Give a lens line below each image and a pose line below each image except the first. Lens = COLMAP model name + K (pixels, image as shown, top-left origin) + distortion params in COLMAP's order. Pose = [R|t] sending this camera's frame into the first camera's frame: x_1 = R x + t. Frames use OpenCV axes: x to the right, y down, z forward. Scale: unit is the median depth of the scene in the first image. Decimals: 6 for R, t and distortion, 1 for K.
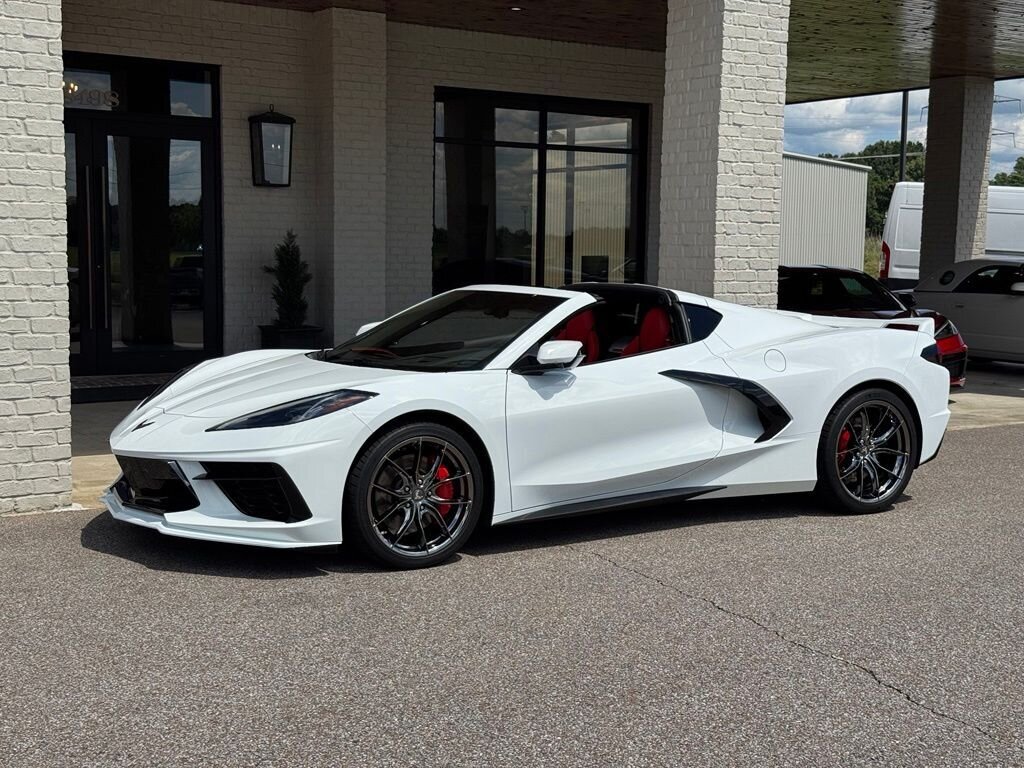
lens RADIAL K [[1422.2, 0, 512.0], [0, 1422.2, 384.0], [0, 0, 1]] dist [0.195102, -0.402958]
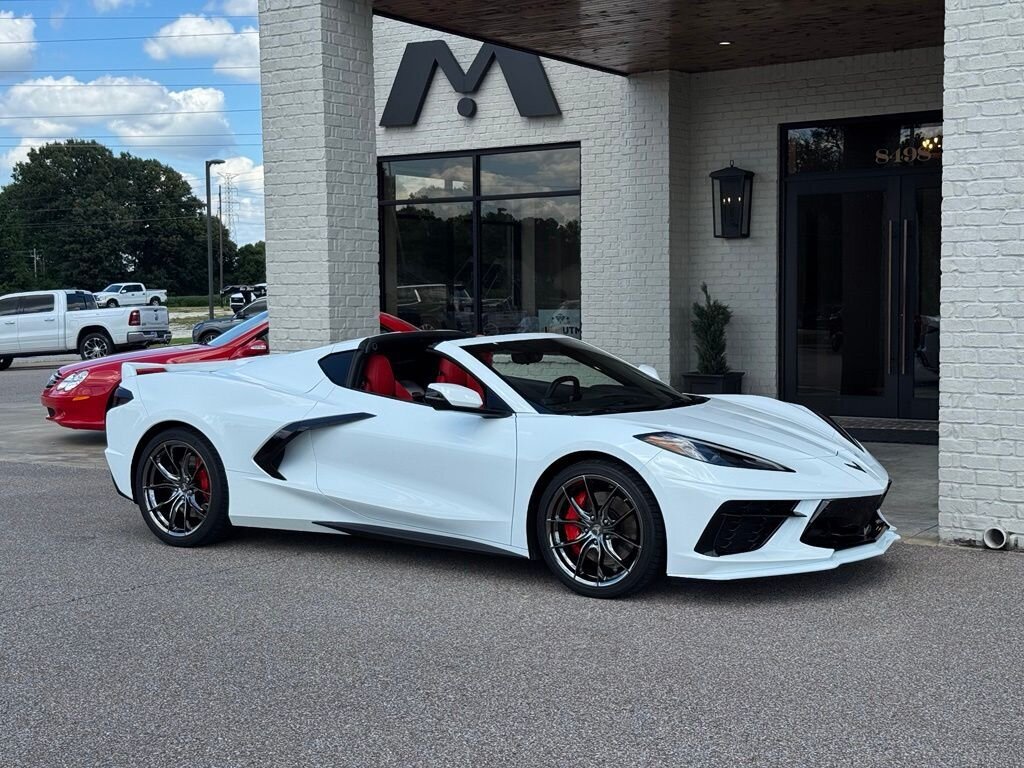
lens RADIAL K [[1422.2, 0, 512.0], [0, 1422.2, 384.0], [0, 0, 1]] dist [0.195102, -0.402958]
pose [[0.376952, 0.043559, -0.925208, 1.013242], [-0.073329, 0.997162, 0.017071, -0.049982], [0.923326, 0.061410, 0.379076, 0.606495]]
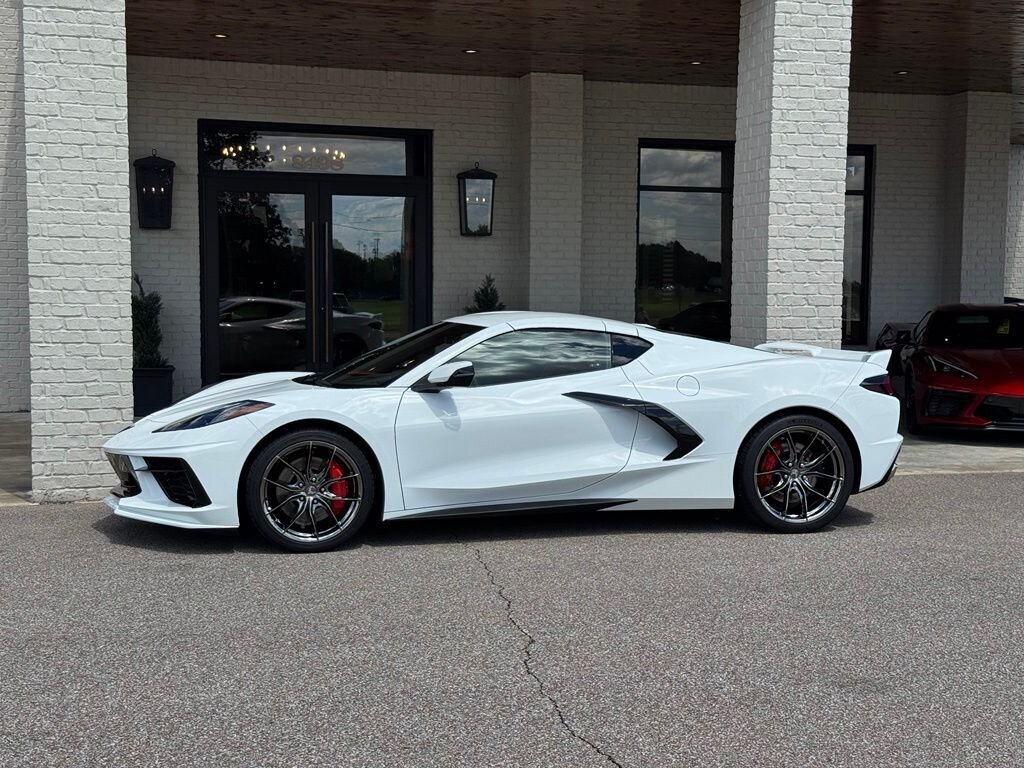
lens RADIAL K [[1422.2, 0, 512.0], [0, 1422.2, 384.0], [0, 0, 1]] dist [0.195102, -0.402958]
pose [[0.953154, 0.013068, -0.302204, 0.357504], [-0.023099, 0.999294, -0.029642, 0.016259], [0.301604, 0.035234, 0.952782, -0.068548]]
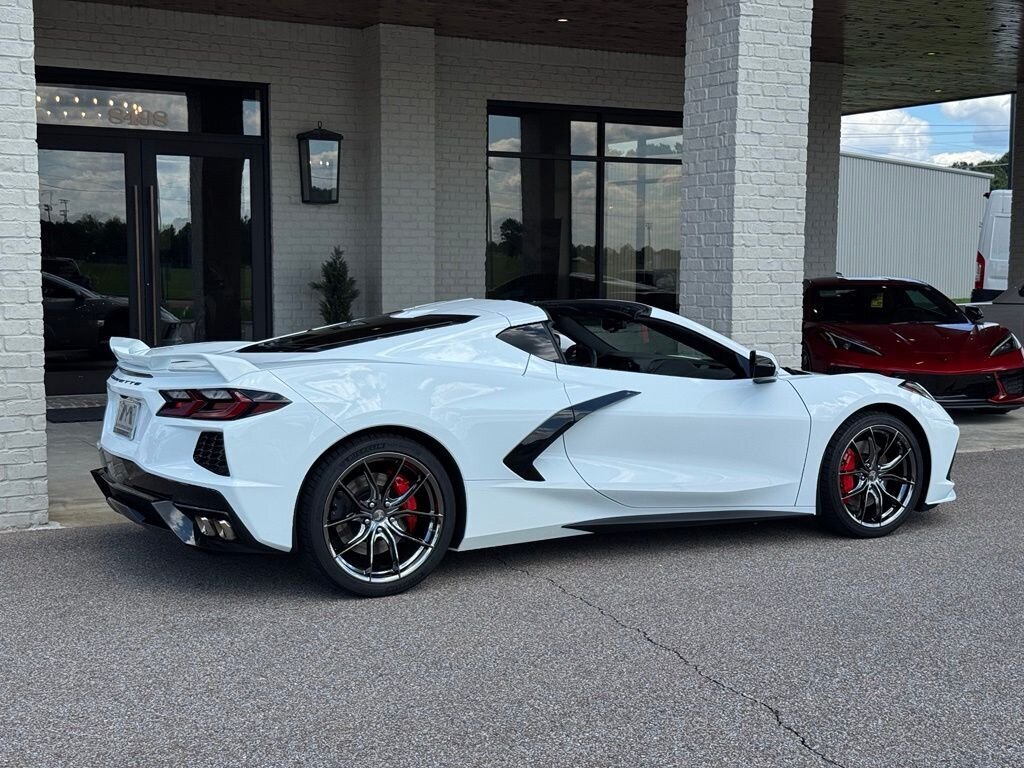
lens RADIAL K [[1422.2, 0, 512.0], [0, 1422.2, 384.0], [0, 0, 1]] dist [0.195102, -0.402958]
pose [[0.996173, -0.000790, -0.087405, 0.098608], [-0.000074, 0.999951, -0.009881, -0.002742], [0.087409, 0.009850, 0.996124, 0.031113]]
